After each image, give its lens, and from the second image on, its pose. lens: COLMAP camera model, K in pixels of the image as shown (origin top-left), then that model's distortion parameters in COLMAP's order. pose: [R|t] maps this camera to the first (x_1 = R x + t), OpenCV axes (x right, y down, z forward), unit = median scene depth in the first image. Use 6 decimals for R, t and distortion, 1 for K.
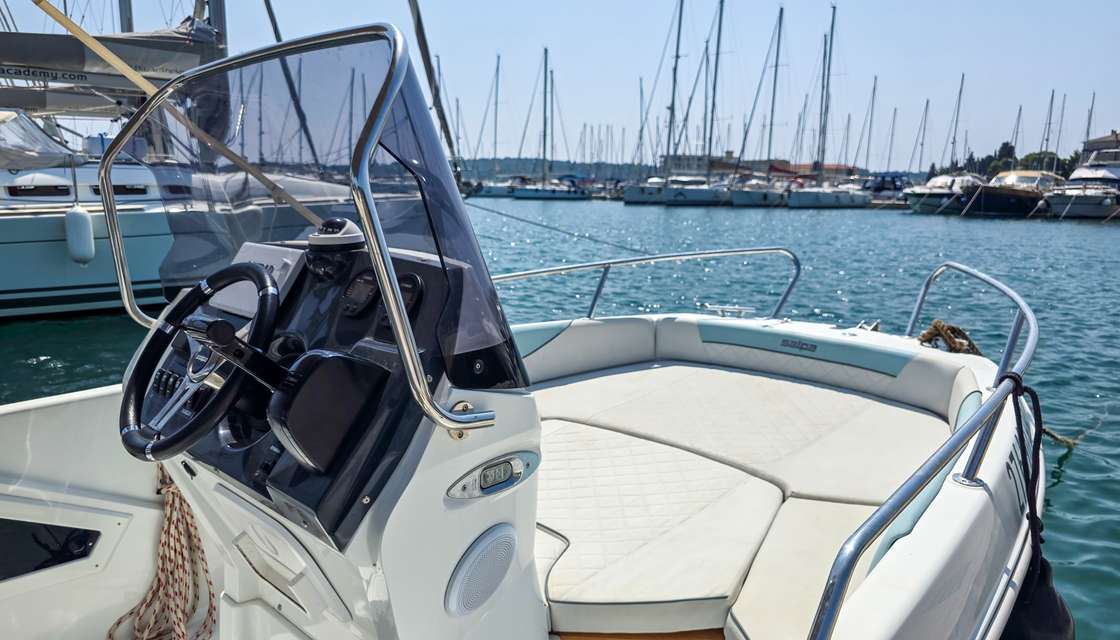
lens RADIAL K [[760.0, 0, 498.4], [0, 760.0, 321.6], [0, 0, 1]] dist [-0.002838, -0.018387]
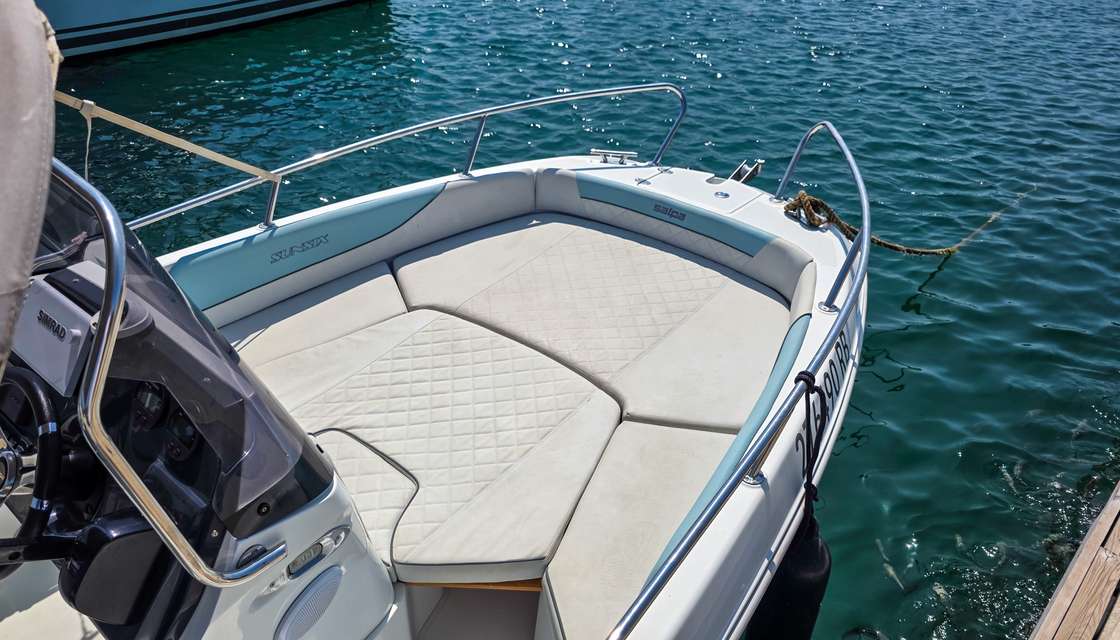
lens RADIAL K [[760.0, 0, 498.4], [0, 760.0, 321.6], [0, 0, 1]] dist [-0.002838, -0.018387]
pose [[0.995669, -0.052251, 0.076894, 0.123002], [0.020513, 0.930204, 0.366469, -0.299770], [-0.090675, -0.363304, 0.927247, 0.051032]]
